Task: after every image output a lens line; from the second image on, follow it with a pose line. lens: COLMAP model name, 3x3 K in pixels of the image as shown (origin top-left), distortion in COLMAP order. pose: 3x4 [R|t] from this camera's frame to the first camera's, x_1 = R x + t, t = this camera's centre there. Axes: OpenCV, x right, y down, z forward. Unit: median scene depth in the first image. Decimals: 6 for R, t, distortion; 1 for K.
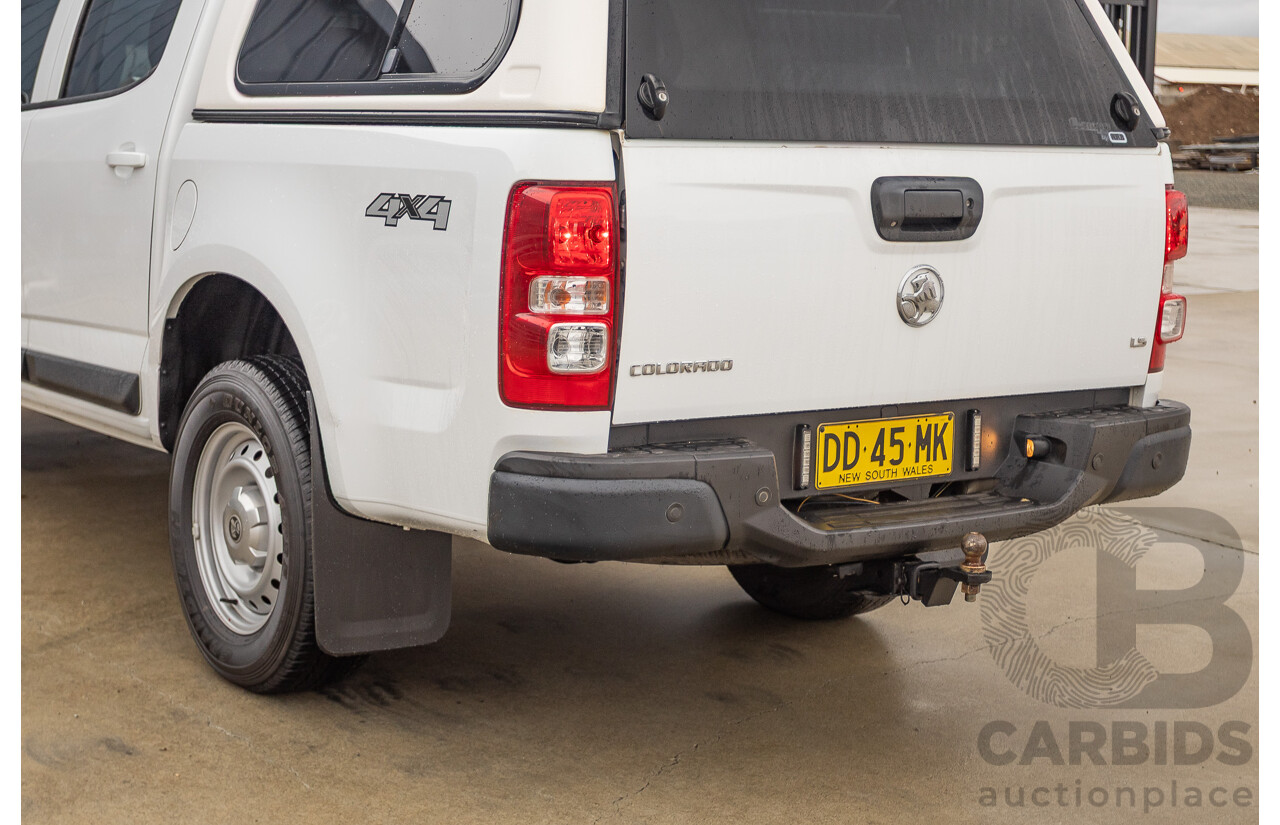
lens RADIAL K [[2057.9, 0, 642.2], [0, 2057.9, 401.1], [0, 0, 1]] dist [-0.013647, 0.000000]
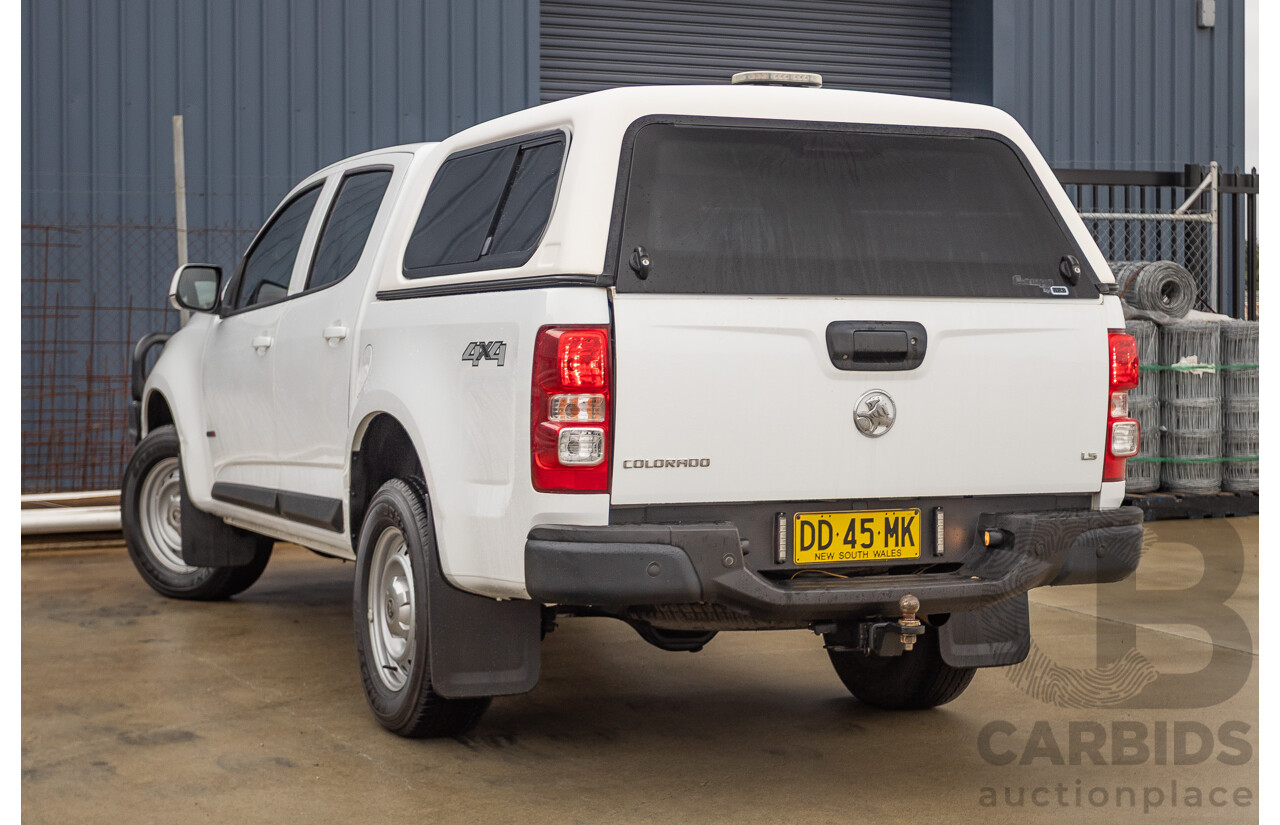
lens RADIAL K [[2057.9, 0, 634.5], [0, 2057.9, 418.4], [0, 0, 1]] dist [-0.013647, 0.000000]
pose [[0.981032, -0.013106, -0.193401, 0.230349], [-0.005597, 0.995381, -0.095843, 0.074164], [0.193764, 0.095108, 0.976427, -0.278291]]
